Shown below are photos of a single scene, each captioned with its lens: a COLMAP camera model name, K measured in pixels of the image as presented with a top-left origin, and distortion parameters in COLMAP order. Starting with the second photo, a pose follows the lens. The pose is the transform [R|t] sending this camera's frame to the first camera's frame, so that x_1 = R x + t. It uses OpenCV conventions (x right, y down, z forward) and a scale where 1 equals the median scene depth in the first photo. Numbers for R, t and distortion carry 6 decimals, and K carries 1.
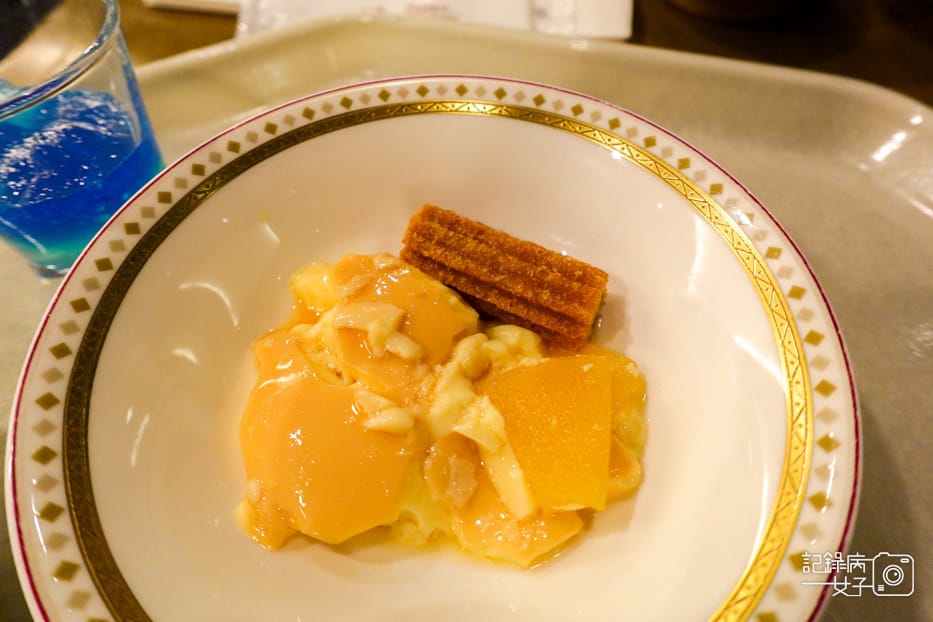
lens RADIAL K [[518.0, 0, 467.3], [0, 518.0, 326.2], [0, 0, 1]] dist [-0.004167, -0.001172]
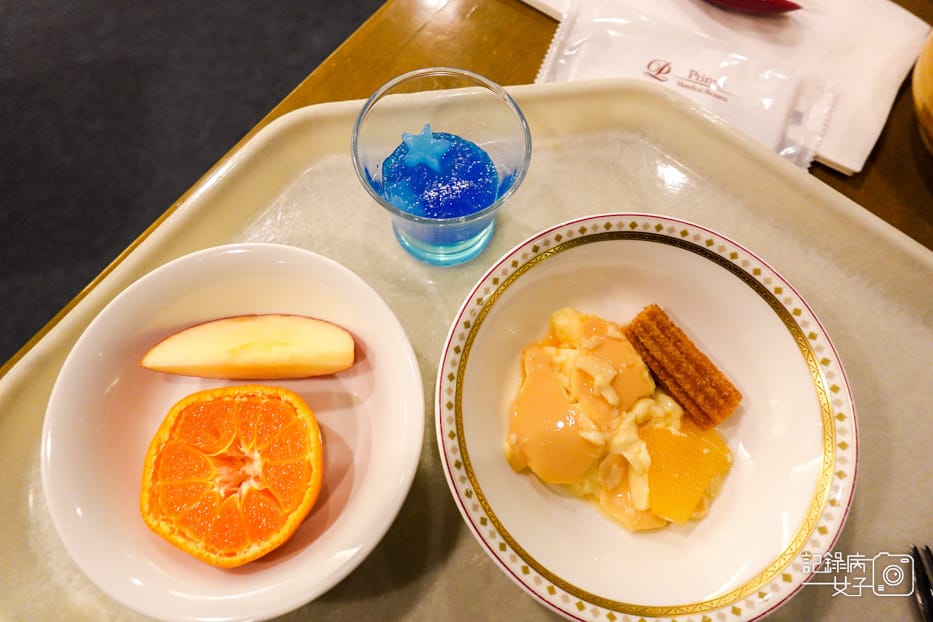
lens RADIAL K [[518.0, 0, 467.3], [0, 518.0, 326.2], [0, 0, 1]] dist [-0.004167, -0.001172]
pose [[0.920800, 0.382202, -0.077769, -0.516204], [-0.345517, 0.891831, 0.291985, -0.507251], [0.180954, -0.241989, 0.953256, -0.696016]]
